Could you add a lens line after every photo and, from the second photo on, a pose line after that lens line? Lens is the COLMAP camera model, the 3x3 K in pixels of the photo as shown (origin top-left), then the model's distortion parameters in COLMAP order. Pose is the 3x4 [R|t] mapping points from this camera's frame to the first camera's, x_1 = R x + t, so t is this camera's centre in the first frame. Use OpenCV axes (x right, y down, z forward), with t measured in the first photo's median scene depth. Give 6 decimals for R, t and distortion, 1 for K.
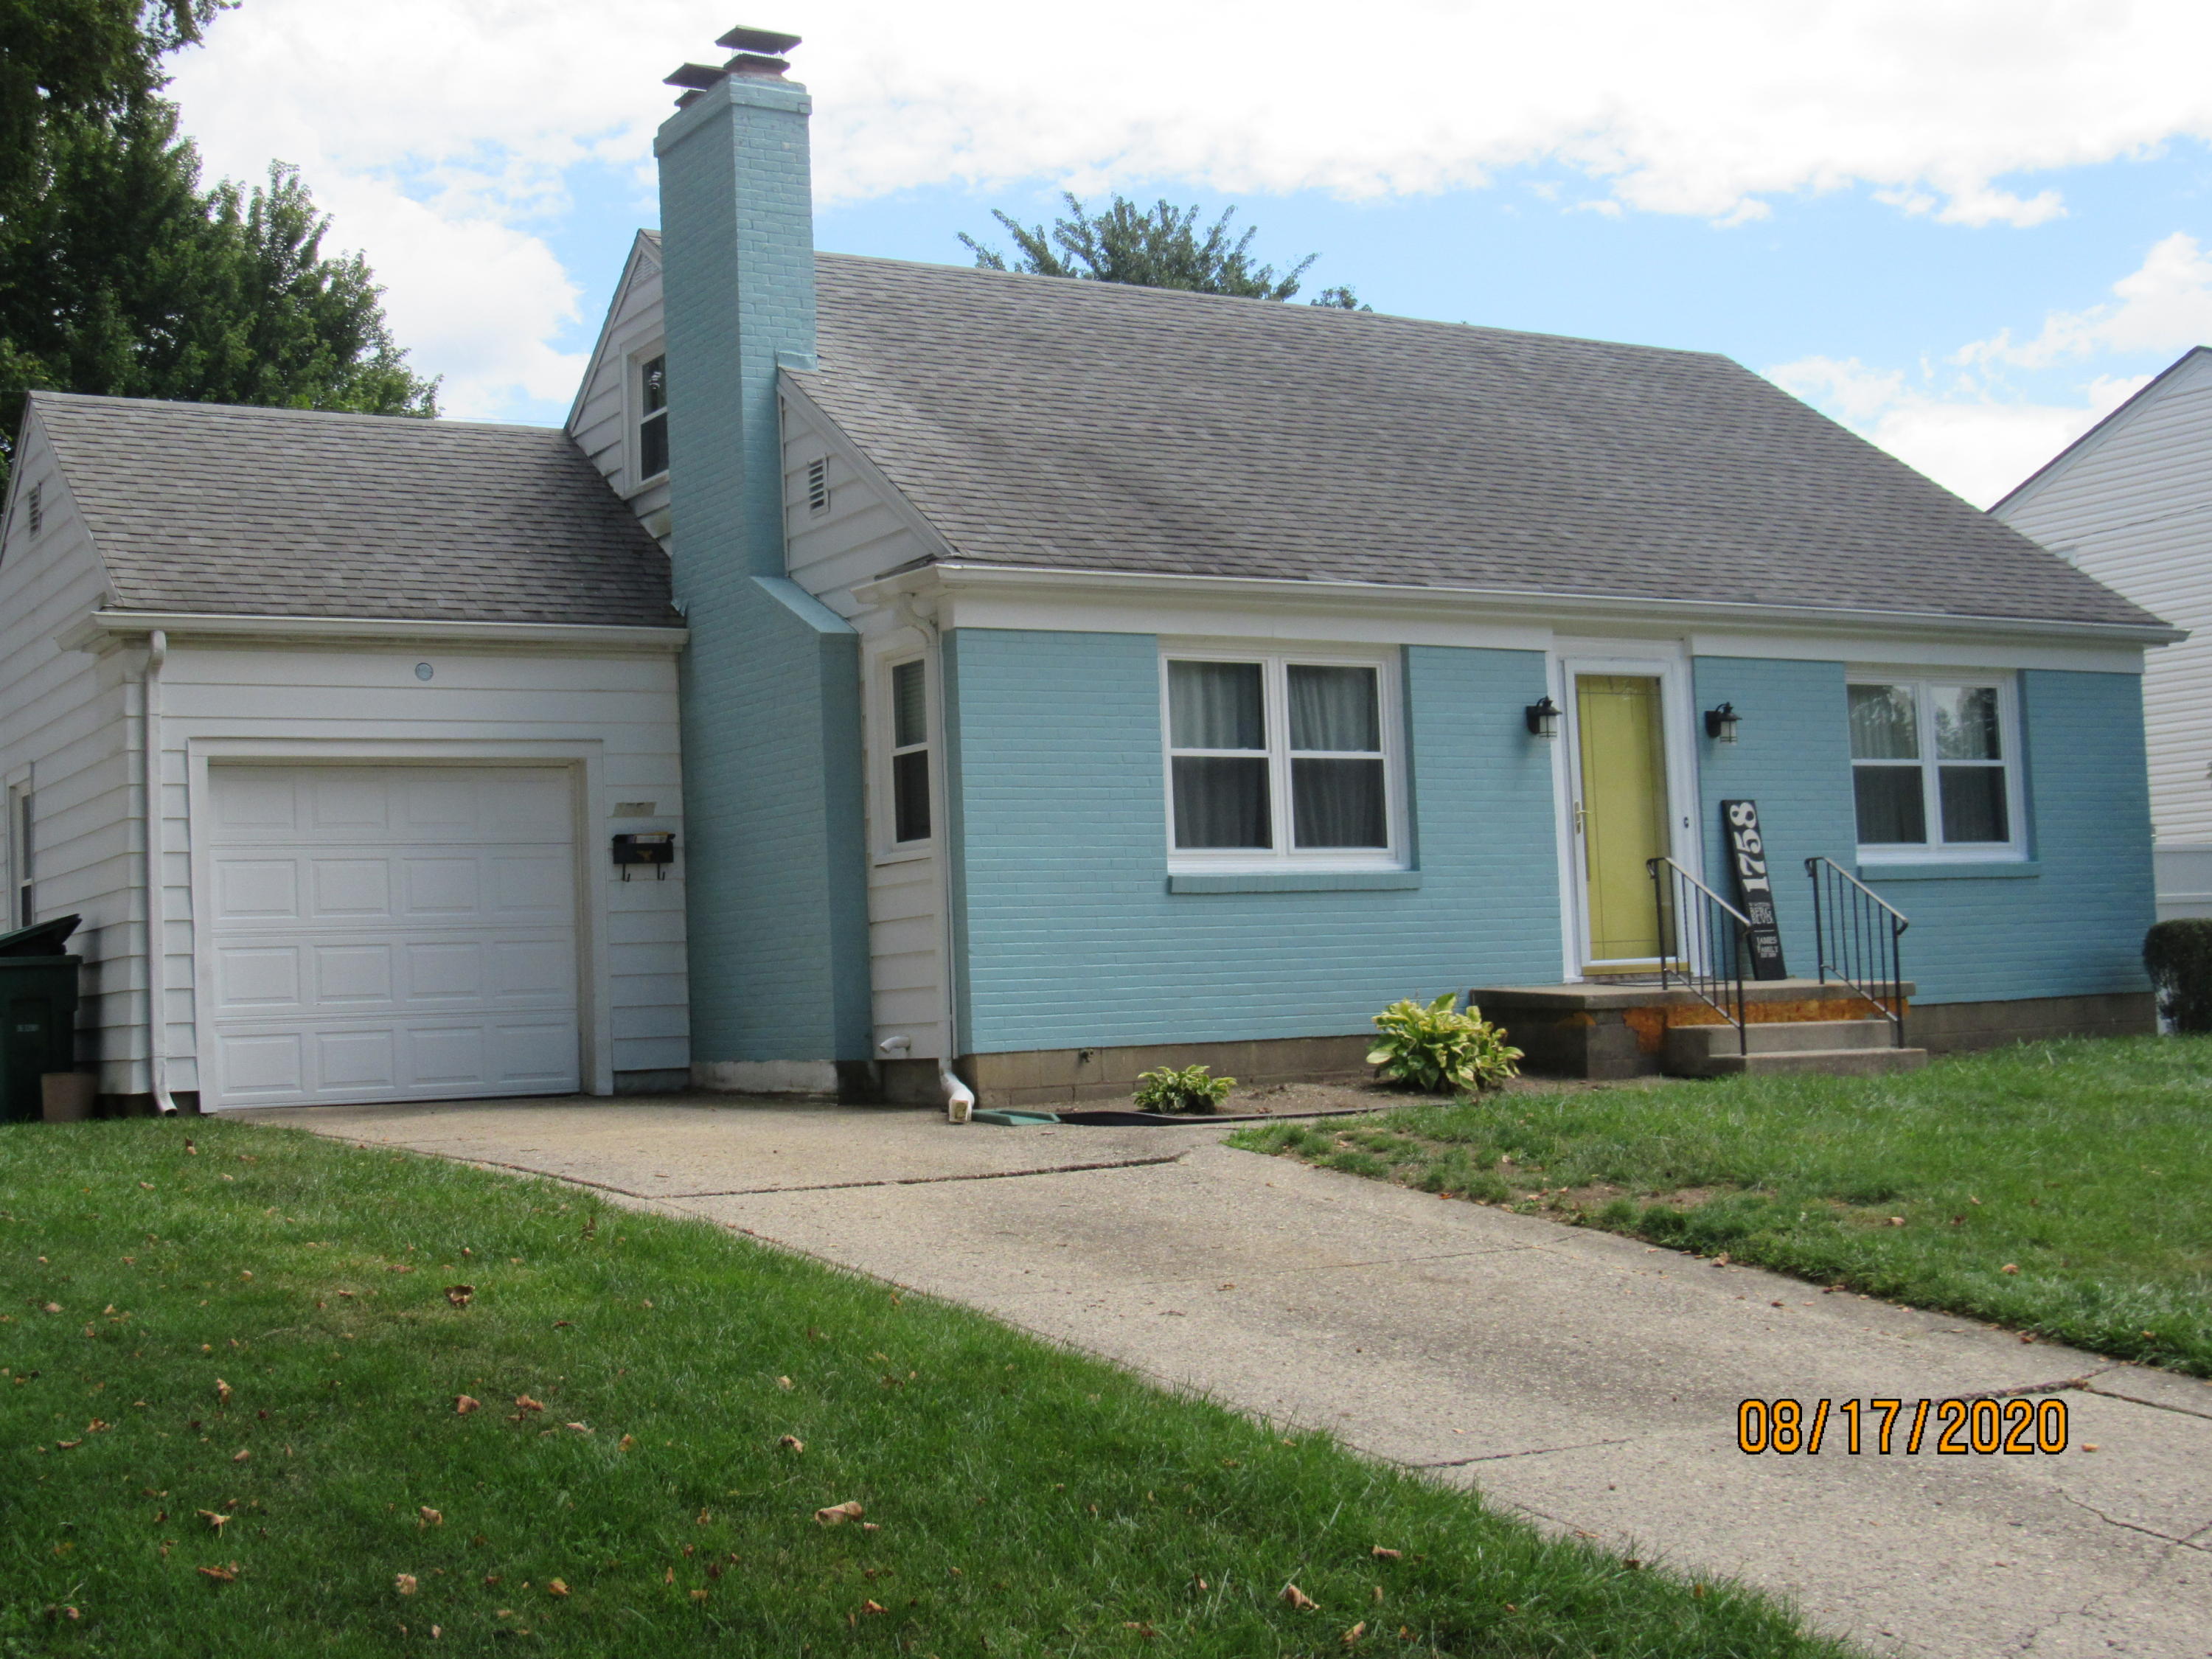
lens RADIAL K [[2909.9, 0, 1106.3], [0, 2909.9, 830.8], [0, 0, 1]] dist [-0.076047, 0.000000]
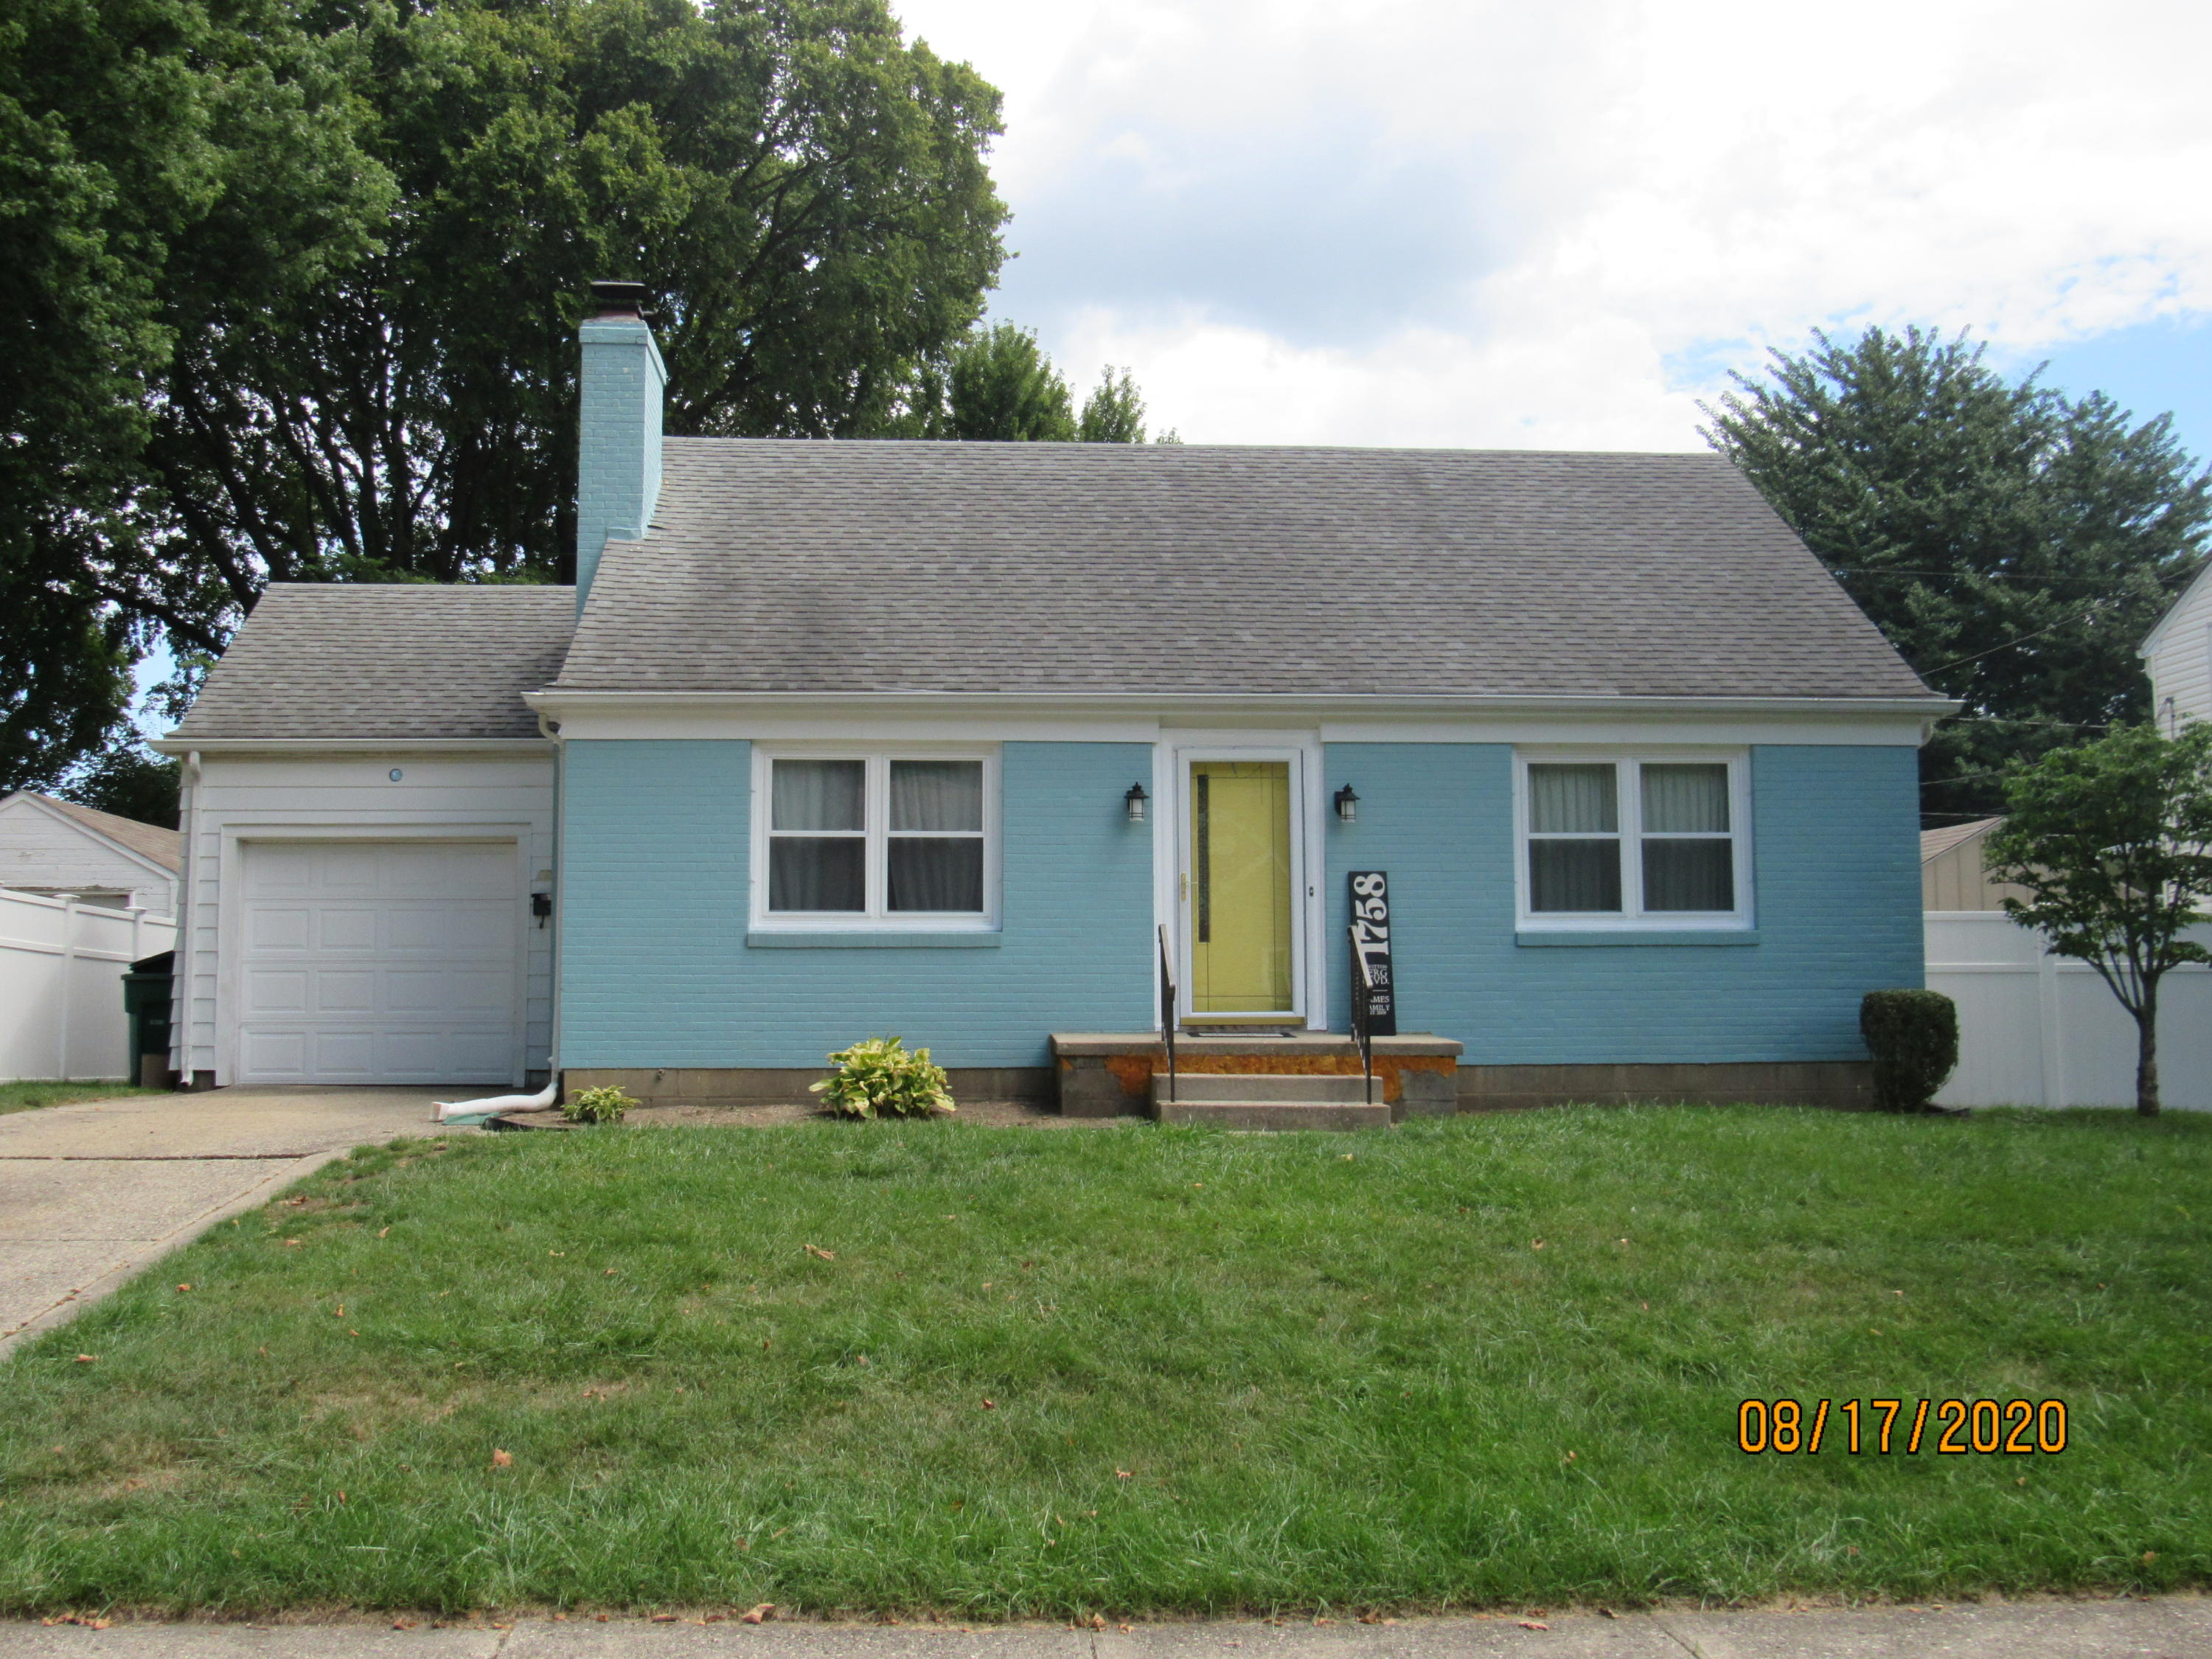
lens RADIAL K [[2335.3, 0, 1104.5], [0, 2335.3, 827.2], [0, 0, 1]] dist [-0.056628, 0.000000]
pose [[0.883676, -0.003505, -0.468087, 0.571978], [-0.004550, 0.999860, -0.016078, -0.013357], [0.468078, 0.016338, 0.883536, 0.172621]]
